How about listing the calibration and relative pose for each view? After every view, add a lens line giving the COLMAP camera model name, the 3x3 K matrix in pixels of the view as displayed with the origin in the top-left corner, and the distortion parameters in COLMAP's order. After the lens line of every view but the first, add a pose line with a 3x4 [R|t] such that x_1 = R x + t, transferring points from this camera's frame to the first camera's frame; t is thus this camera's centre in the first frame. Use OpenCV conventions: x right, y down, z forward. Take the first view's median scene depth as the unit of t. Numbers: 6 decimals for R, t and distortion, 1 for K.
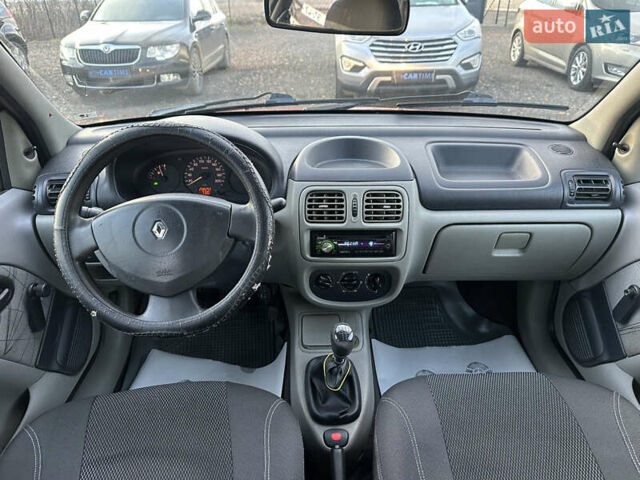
lens RADIAL K [[448.1, 0, 320.0], [0, 448.1, 240.0], [0, 0, 1]] dist [0.005183, 0.002381]
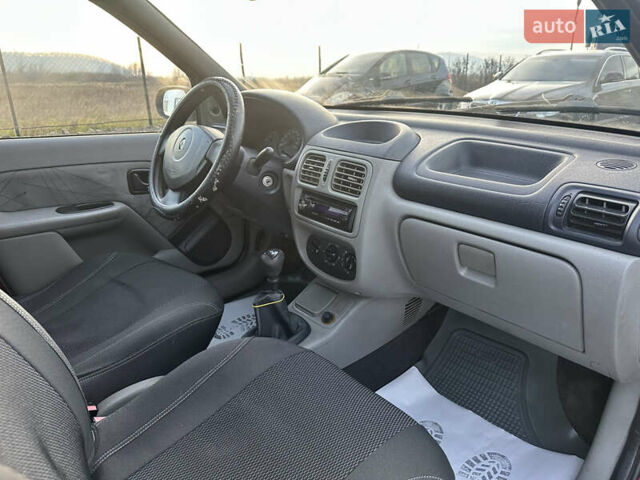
lens RADIAL K [[448.1, 0, 320.0], [0, 448.1, 240.0], [0, 0, 1]] dist [0.005183, 0.002381]
pose [[0.634101, 0.267968, -0.725334, 0.565648], [-0.365010, 0.930675, 0.024730, 0.035076], [0.681677, 0.249072, 0.687953, 0.200578]]
